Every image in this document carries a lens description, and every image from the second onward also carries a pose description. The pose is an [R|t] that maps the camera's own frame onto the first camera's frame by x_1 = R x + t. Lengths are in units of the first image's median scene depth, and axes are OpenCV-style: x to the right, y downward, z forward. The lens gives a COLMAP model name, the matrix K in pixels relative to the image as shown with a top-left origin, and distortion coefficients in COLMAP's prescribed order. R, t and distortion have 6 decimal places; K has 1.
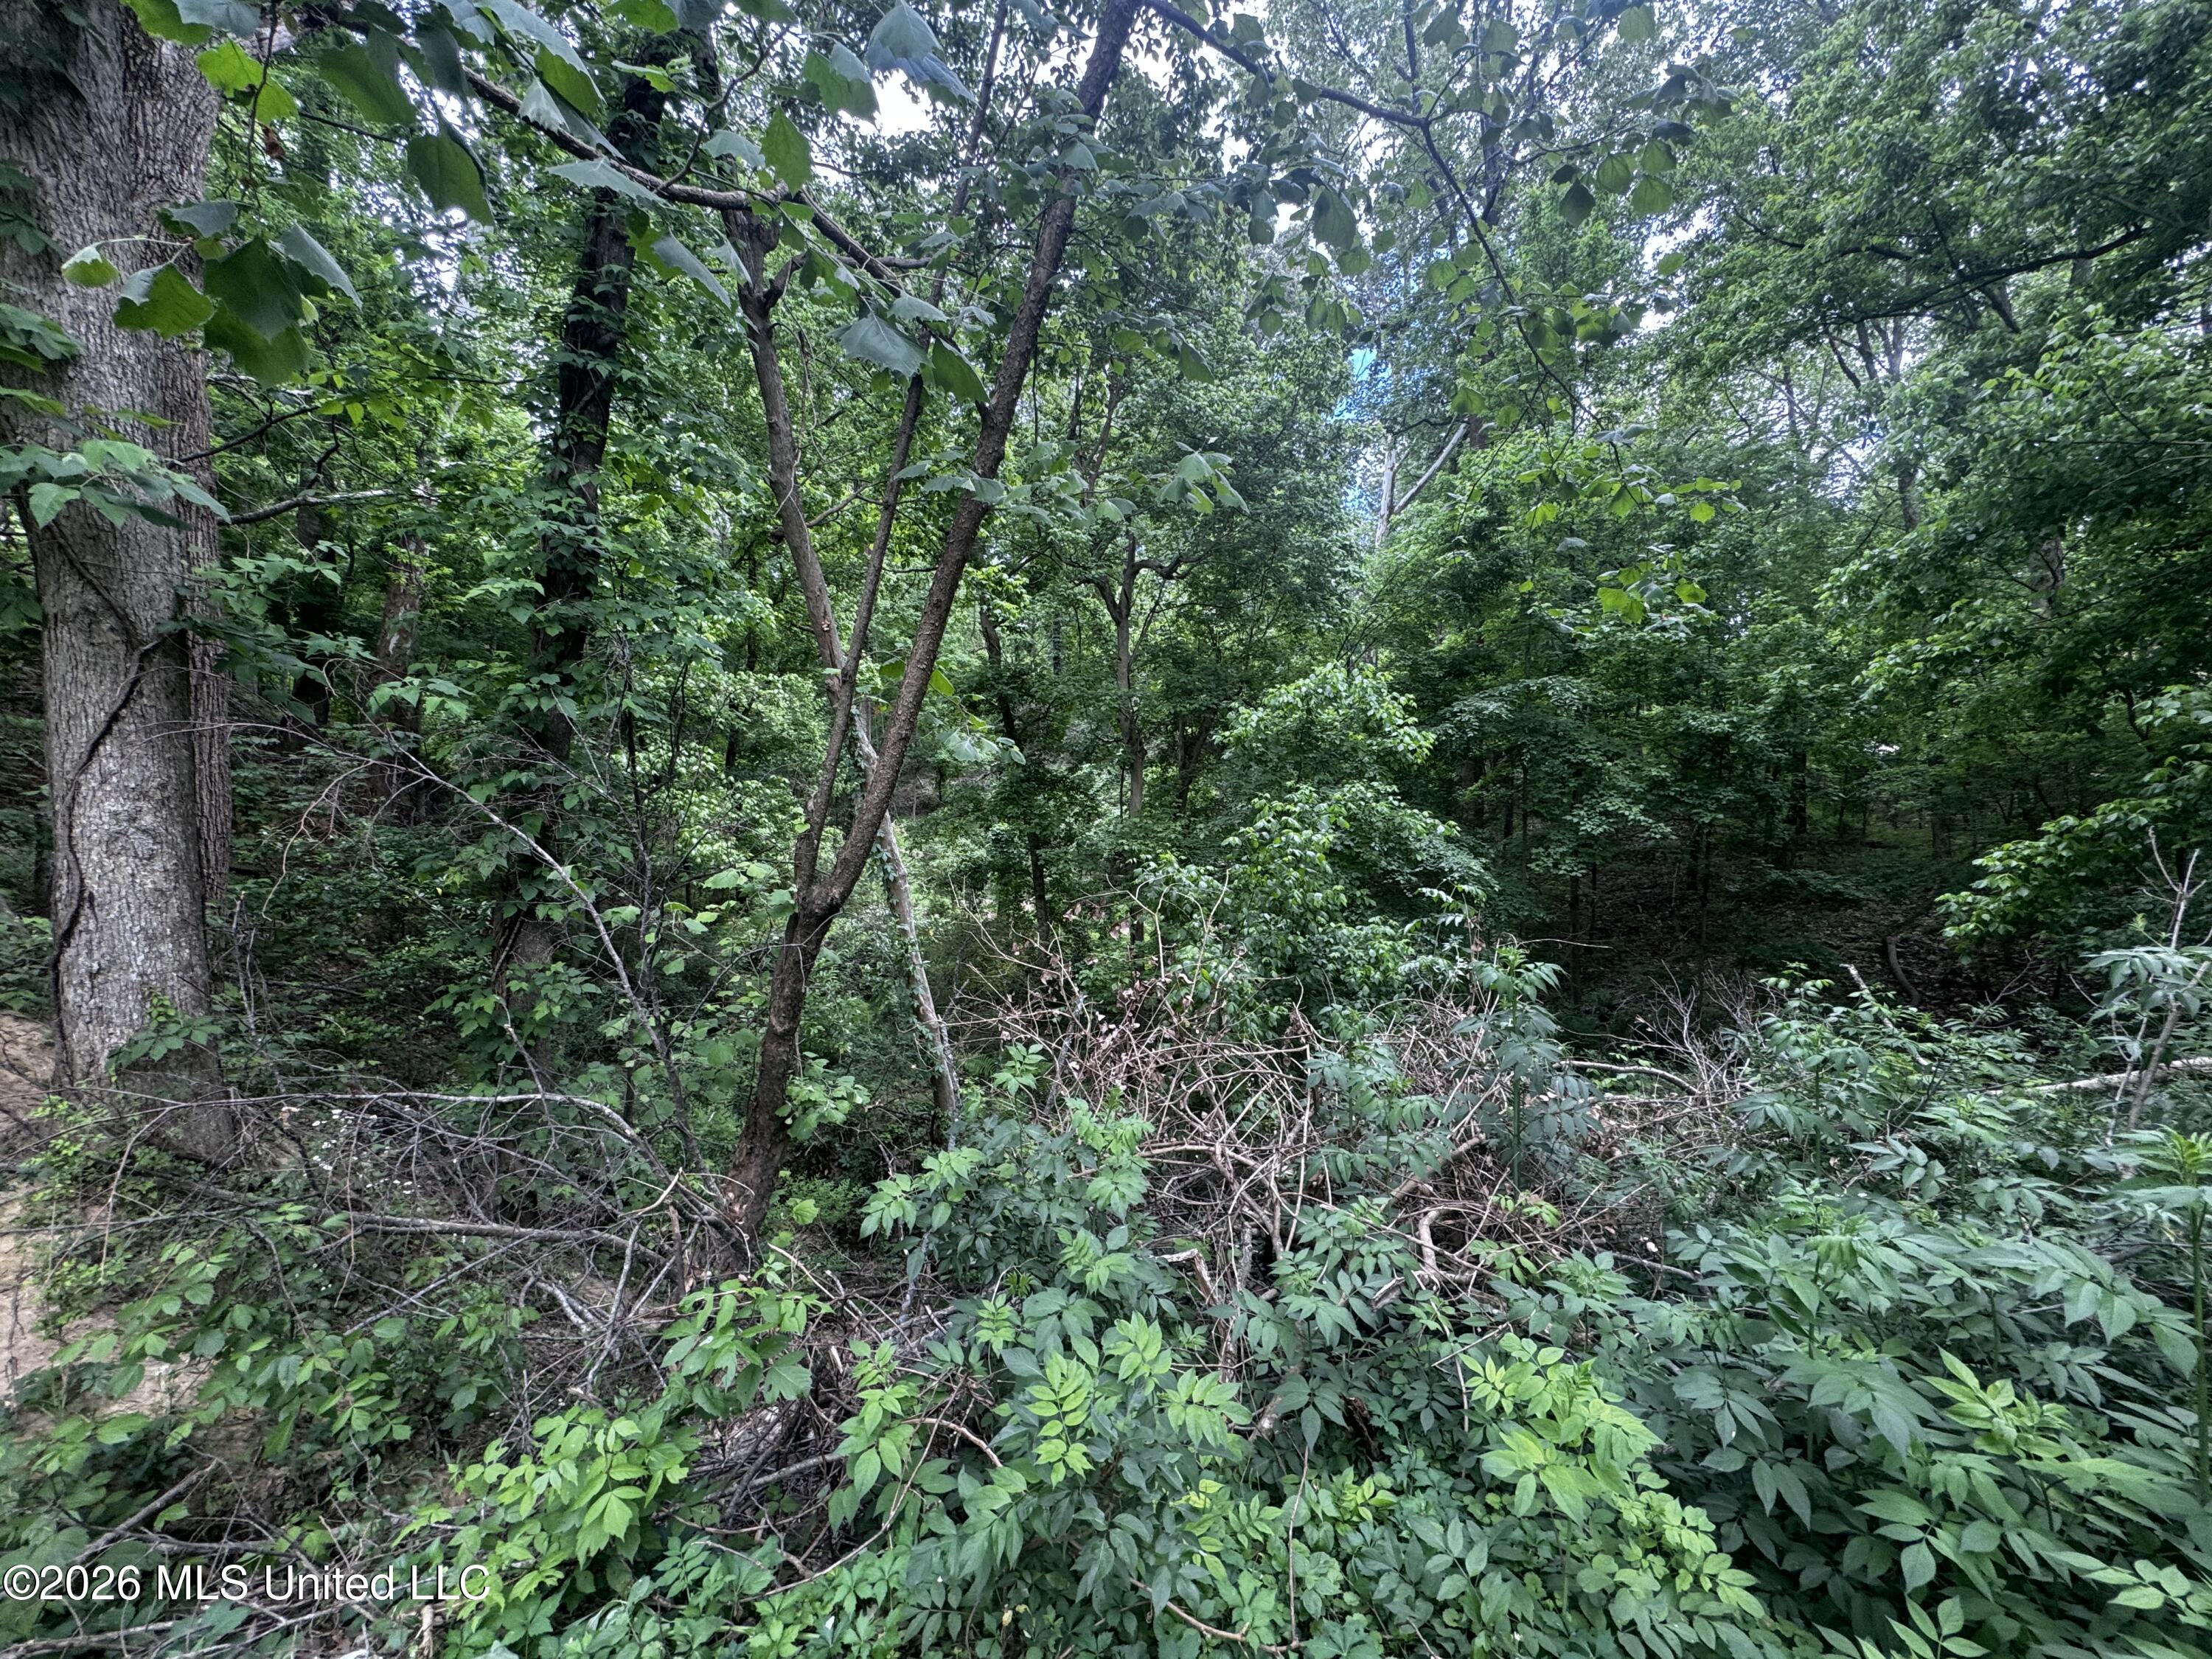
lens RADIAL K [[885.2, 0, 1106.0], [0, 885.2, 830.1], [0, 0, 1]] dist [-0.002120, 0.000424]
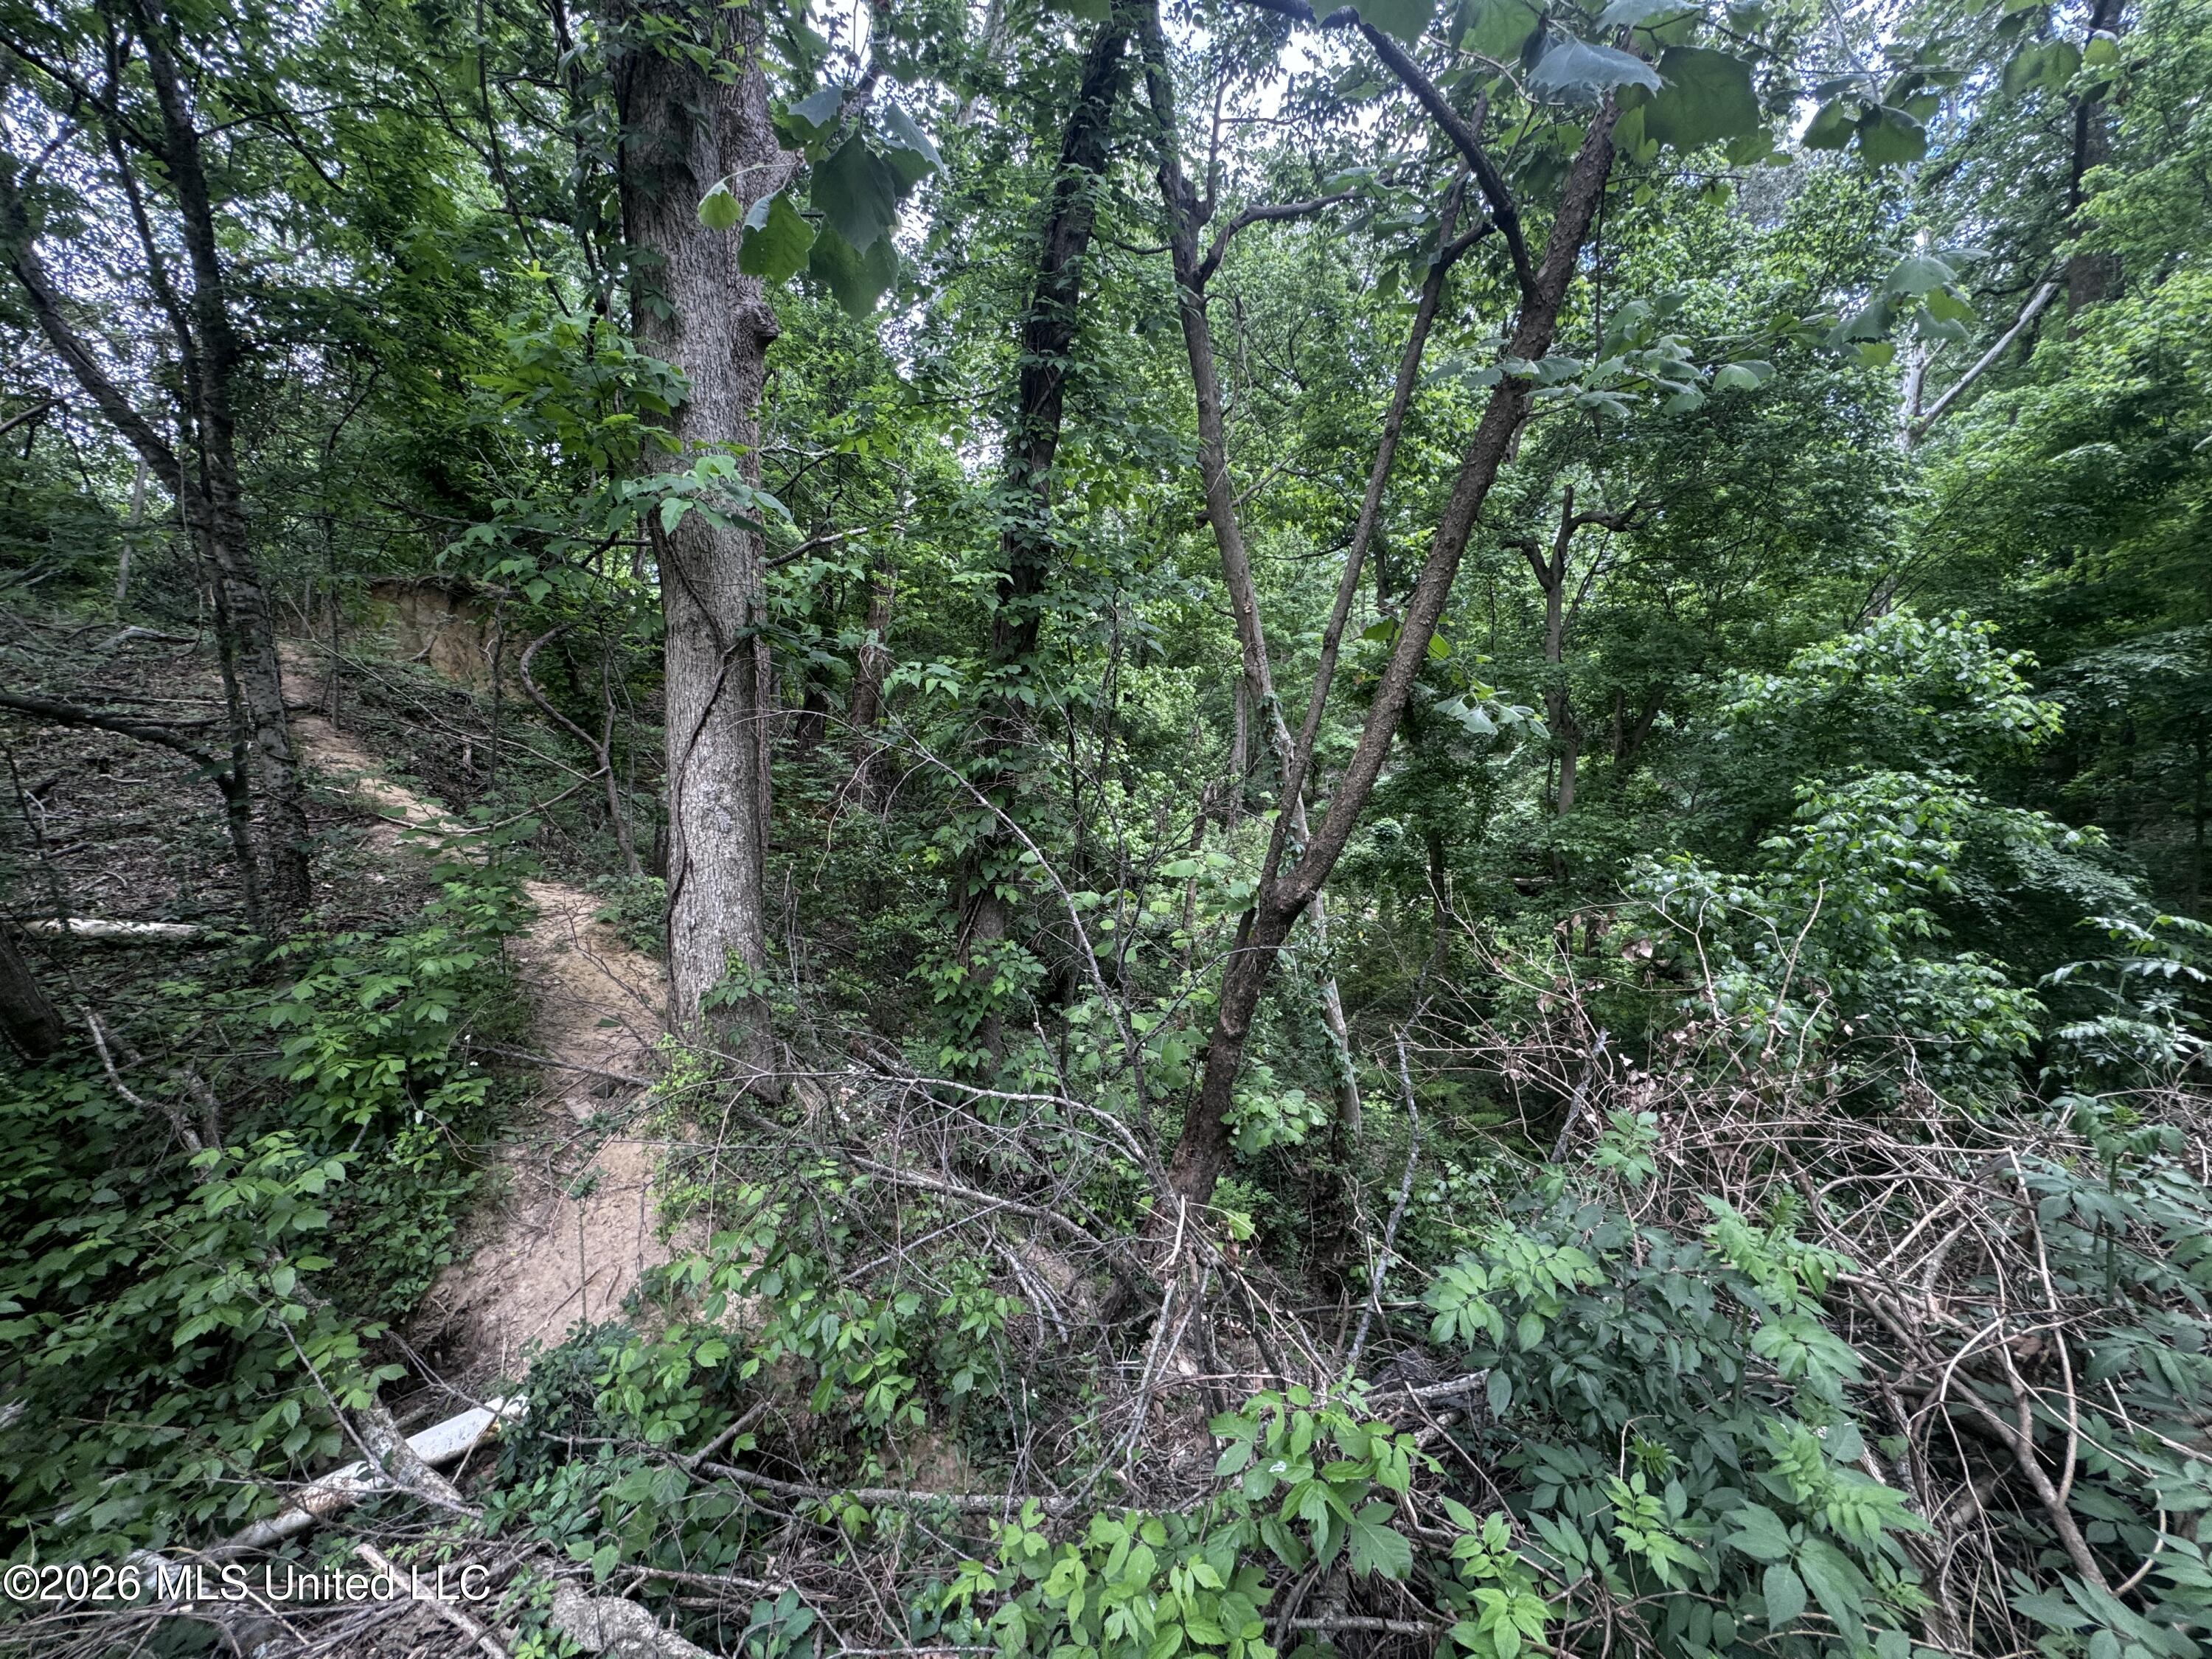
lens RADIAL K [[885.2, 0, 1105.6], [0, 885.2, 831.7], [0, 0, 1]] dist [-0.002120, 0.000424]
pose [[0.917411, 0.021664, -0.397351, -0.106012], [-0.018559, 0.999760, 0.011658, 0.005998], [0.397508, -0.003321, 0.917592, 0.083021]]
